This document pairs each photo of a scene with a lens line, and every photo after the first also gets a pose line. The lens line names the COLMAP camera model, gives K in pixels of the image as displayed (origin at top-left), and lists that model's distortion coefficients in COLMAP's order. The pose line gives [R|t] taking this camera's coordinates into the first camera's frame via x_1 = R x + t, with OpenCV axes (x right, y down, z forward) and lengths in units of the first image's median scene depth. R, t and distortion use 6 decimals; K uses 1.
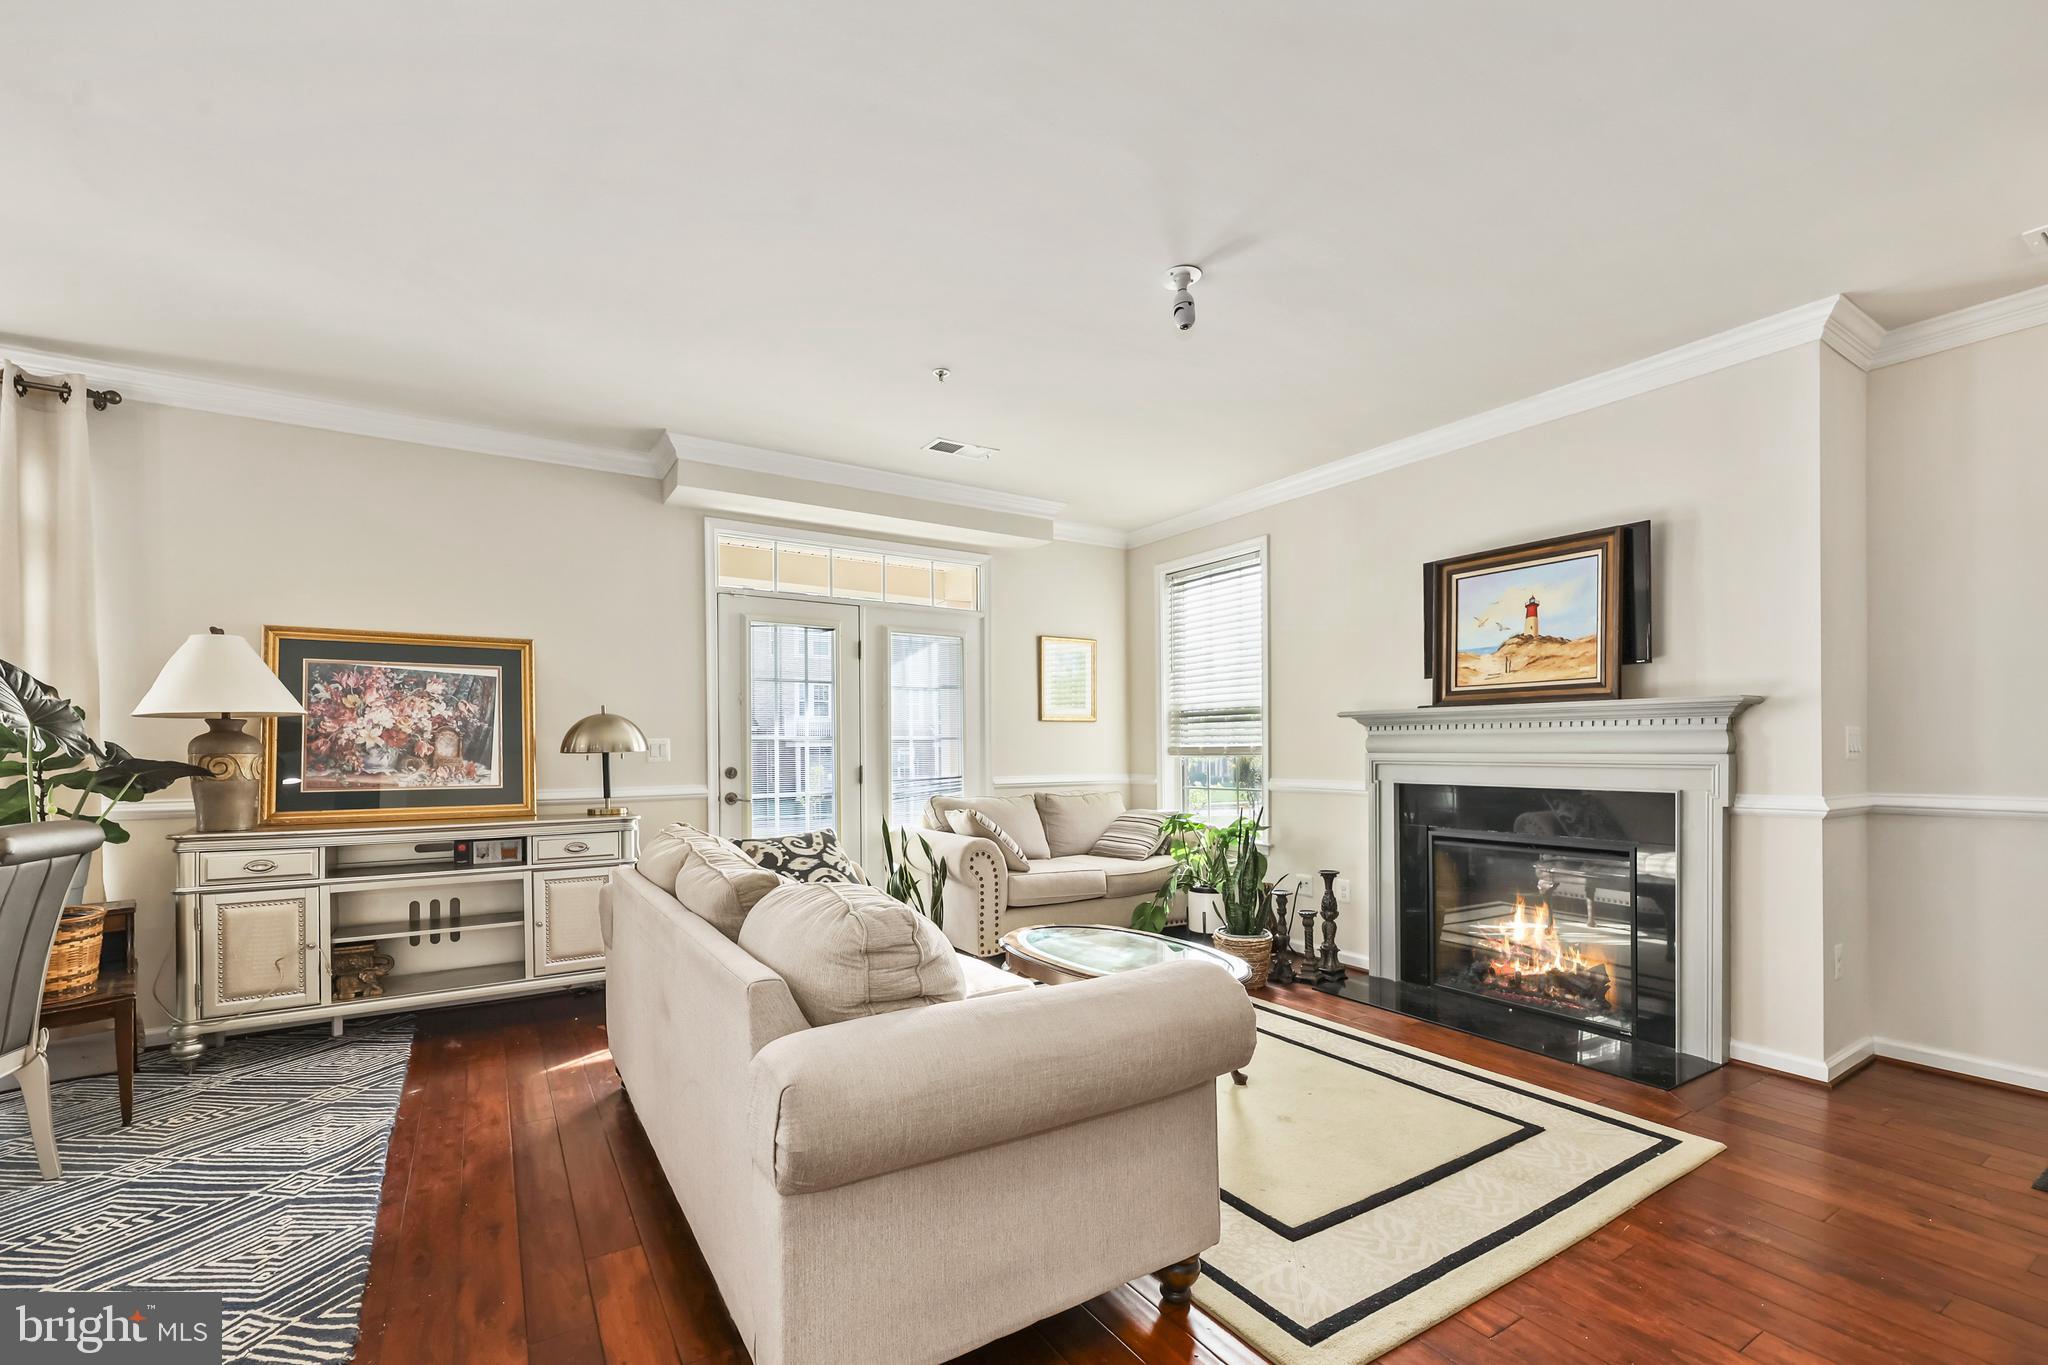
lens RADIAL K [[881.7, 0, 1031.6], [0, 881.7, 753.0], [0, 0, 1]] dist [0.002287, 0.000023]
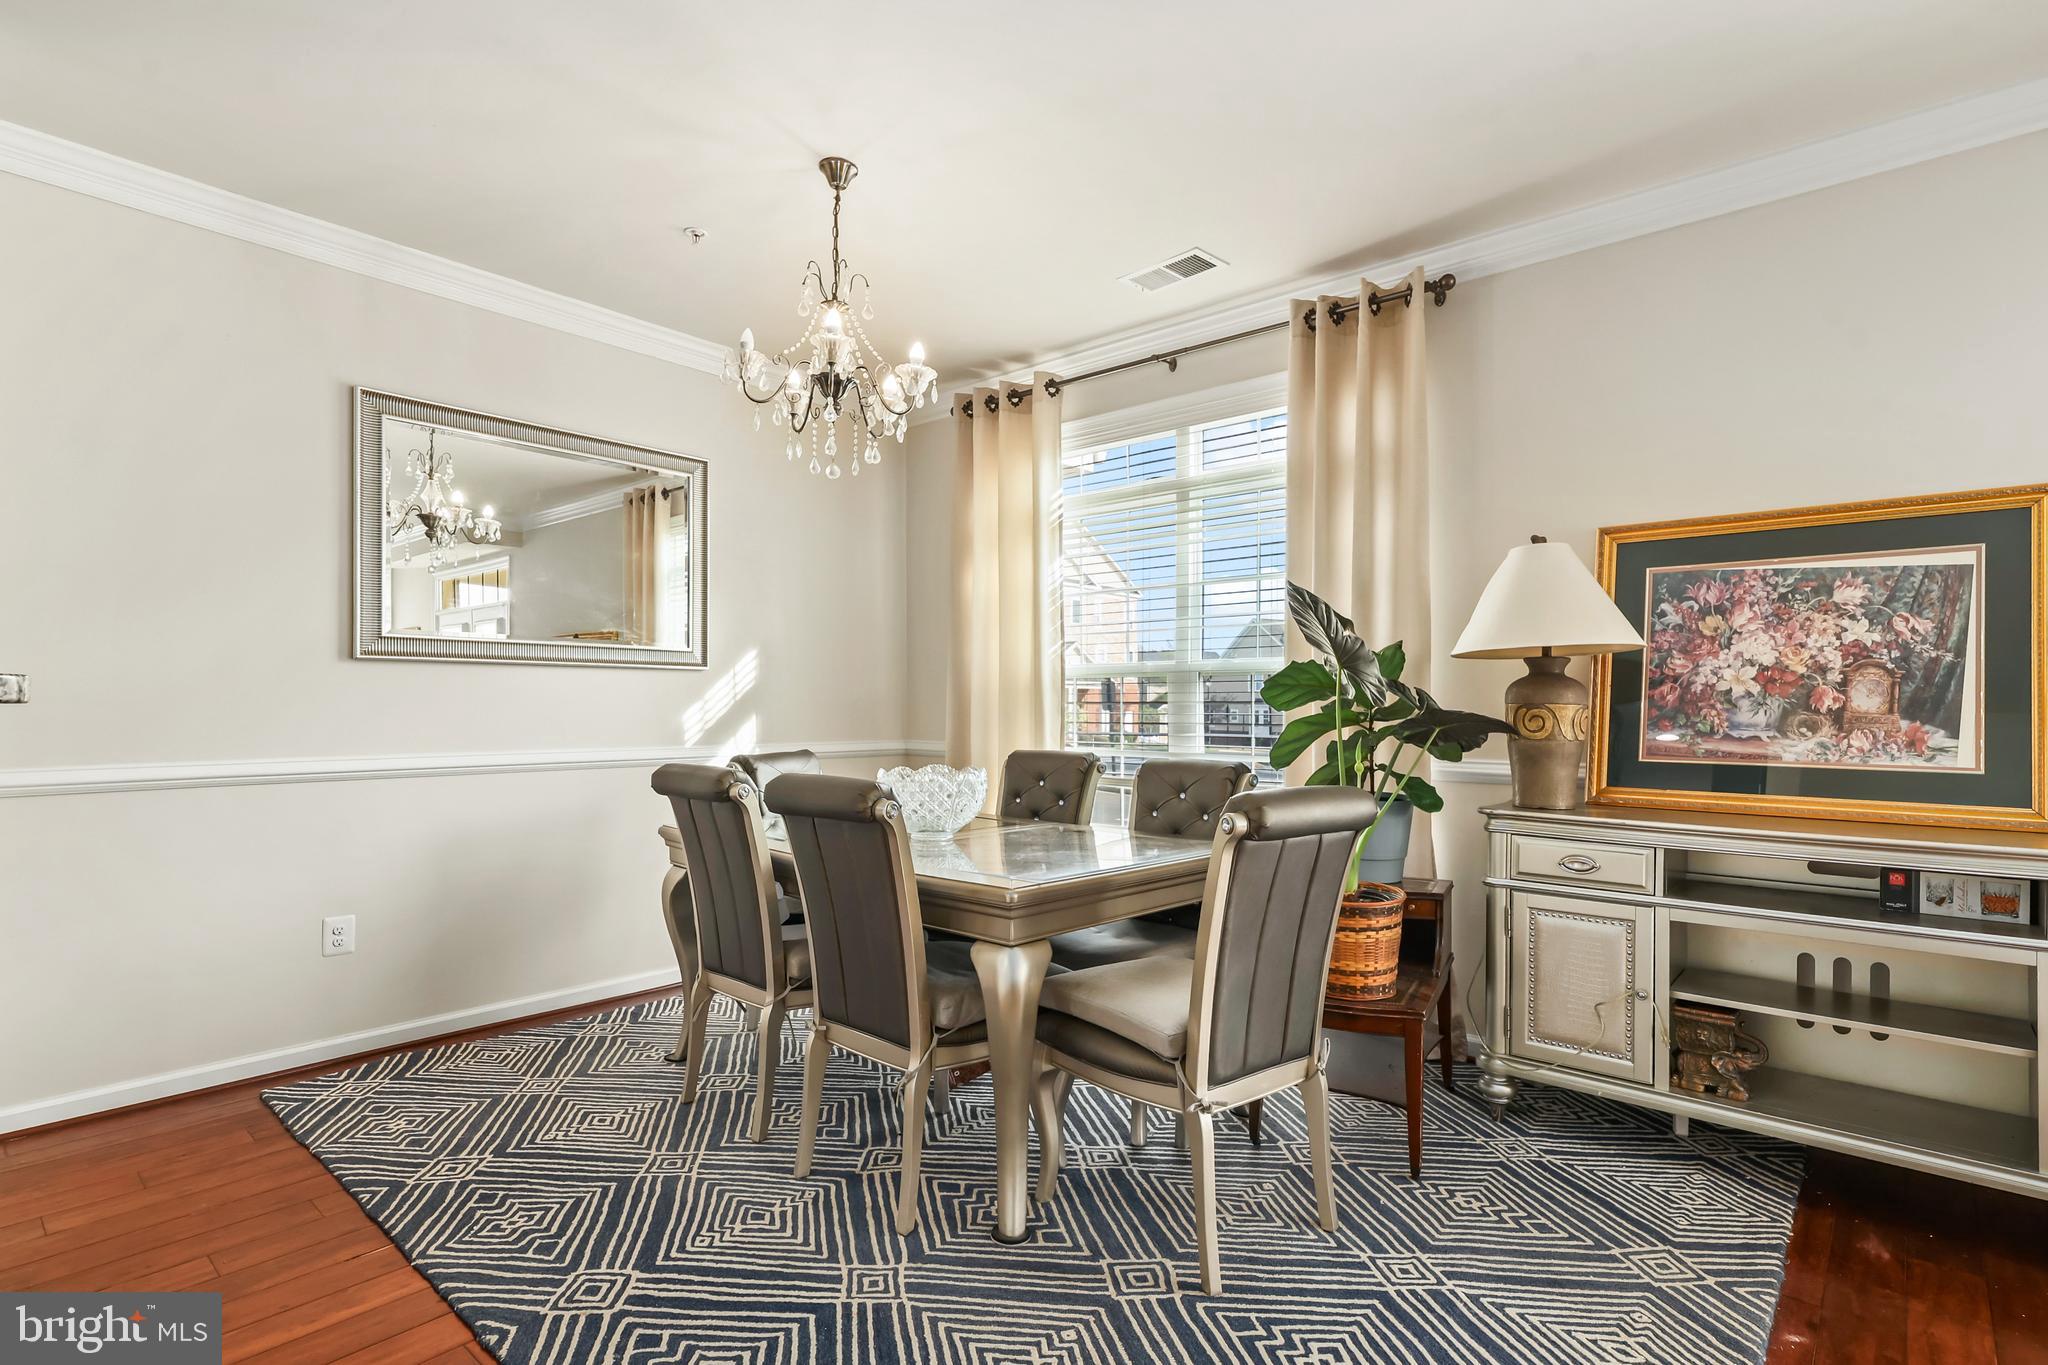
lens RADIAL K [[989.2, 0, 1036.6], [0, 989.2, 707.7], [0, 0, 1]] dist [0.001337, 0.000025]
pose [[0.284893, 0.009882, -0.958508, -0.209395], [-0.011521, 0.999910, 0.006884, 0.002674], [0.958490, 0.009082, 0.284981, 0.312186]]
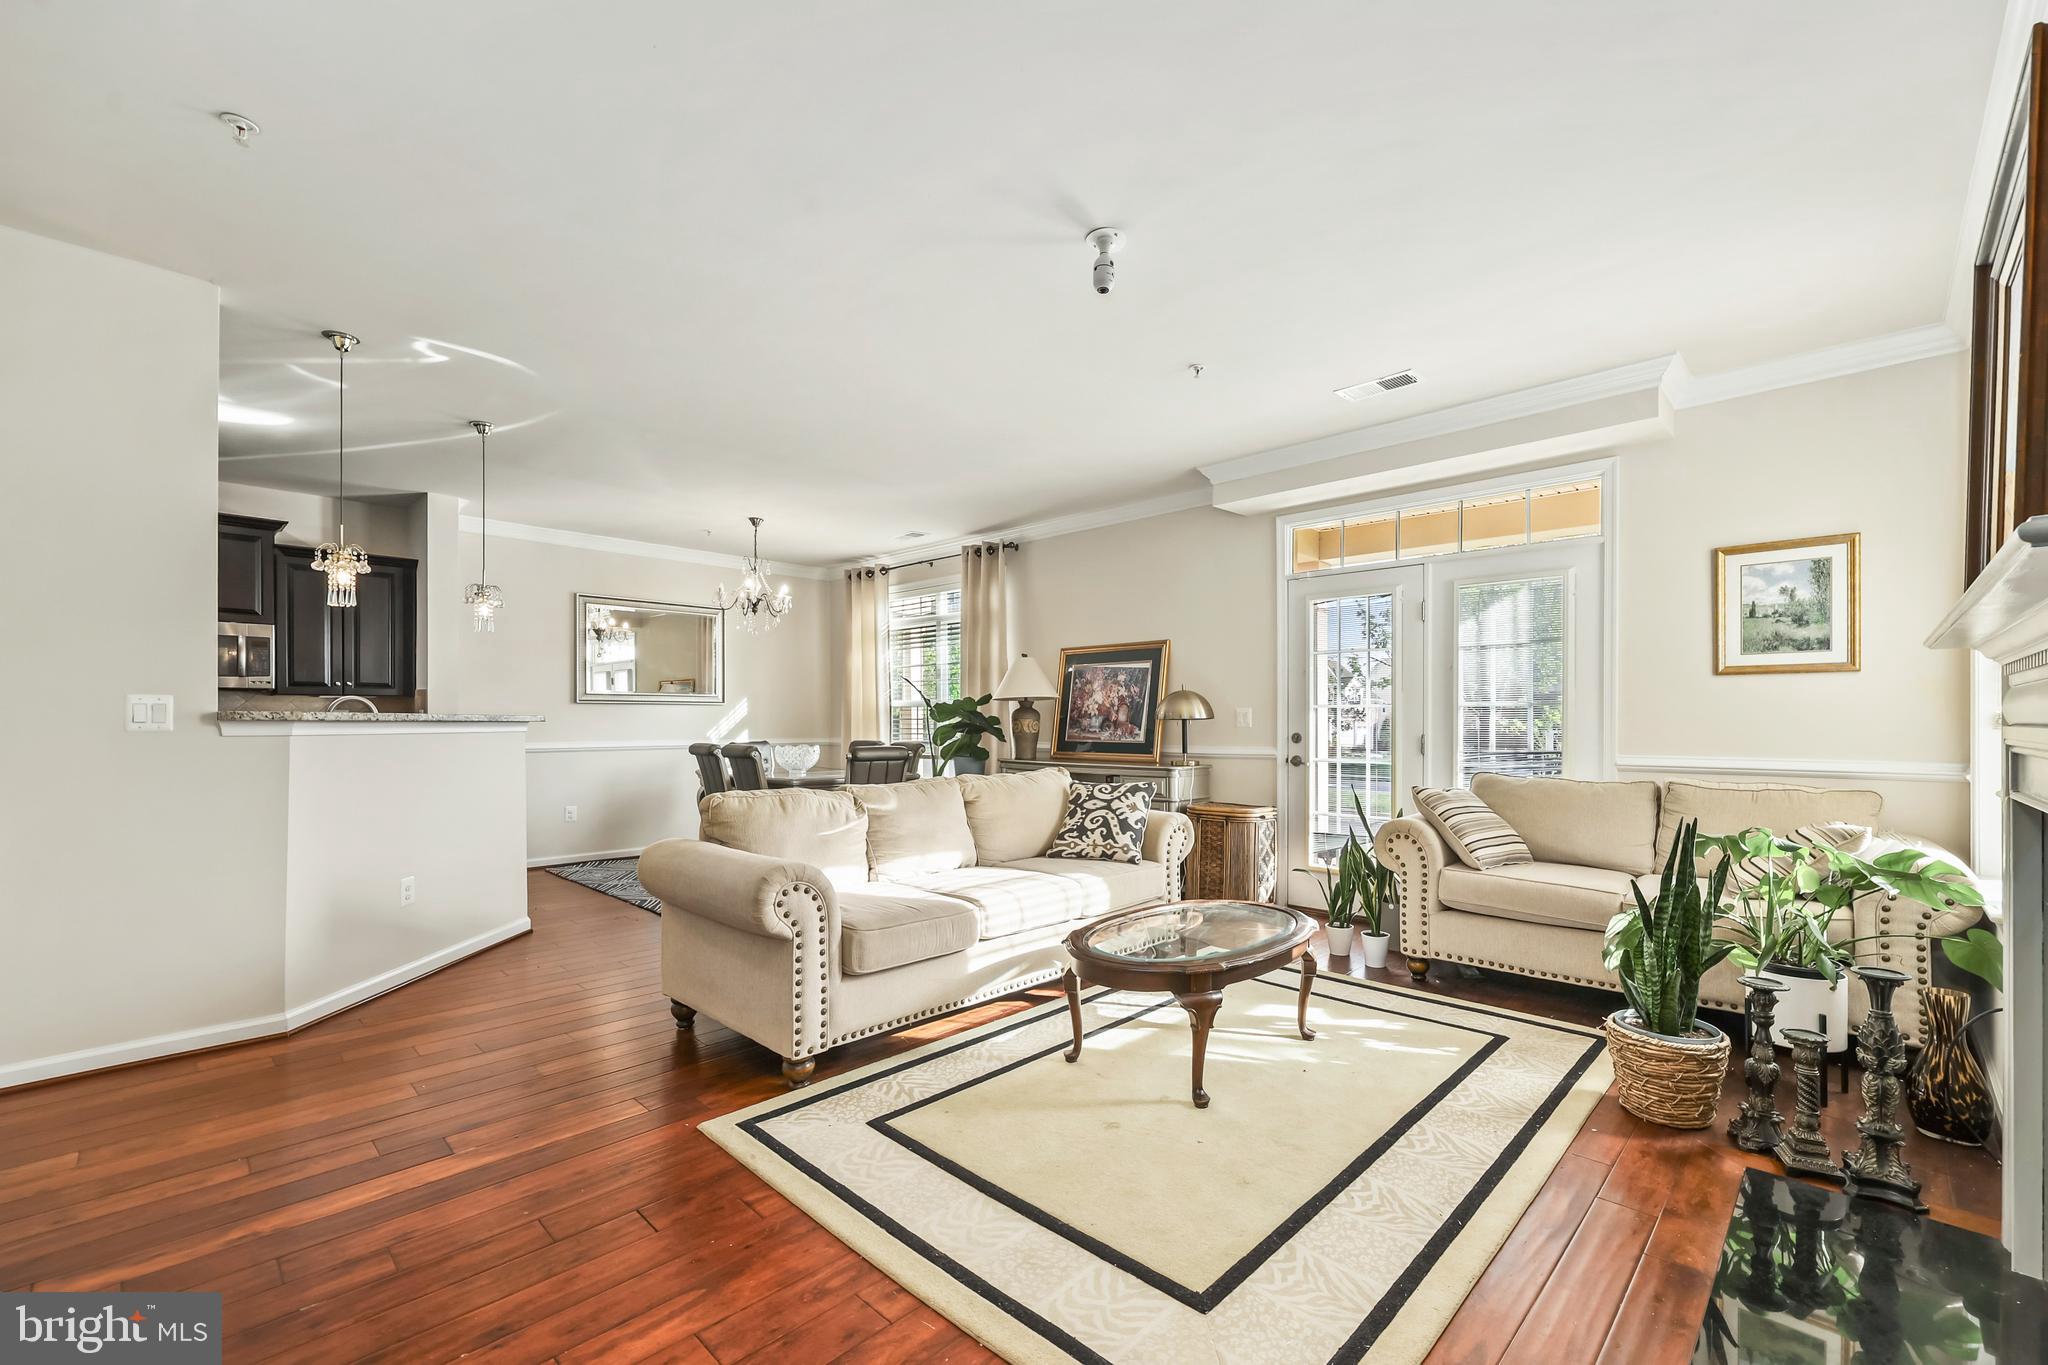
lens RADIAL K [[864.3, 0, 1025.3], [0, 864.3, 728.9], [0, 0, 1]] dist [0.000311, 0.000262]
pose [[0.223864, 0.014598, -0.974511, 0.810367], [-0.005534, 0.999891, 0.013706, -0.002971], [0.974605, 0.002325, 0.223921, 0.513488]]
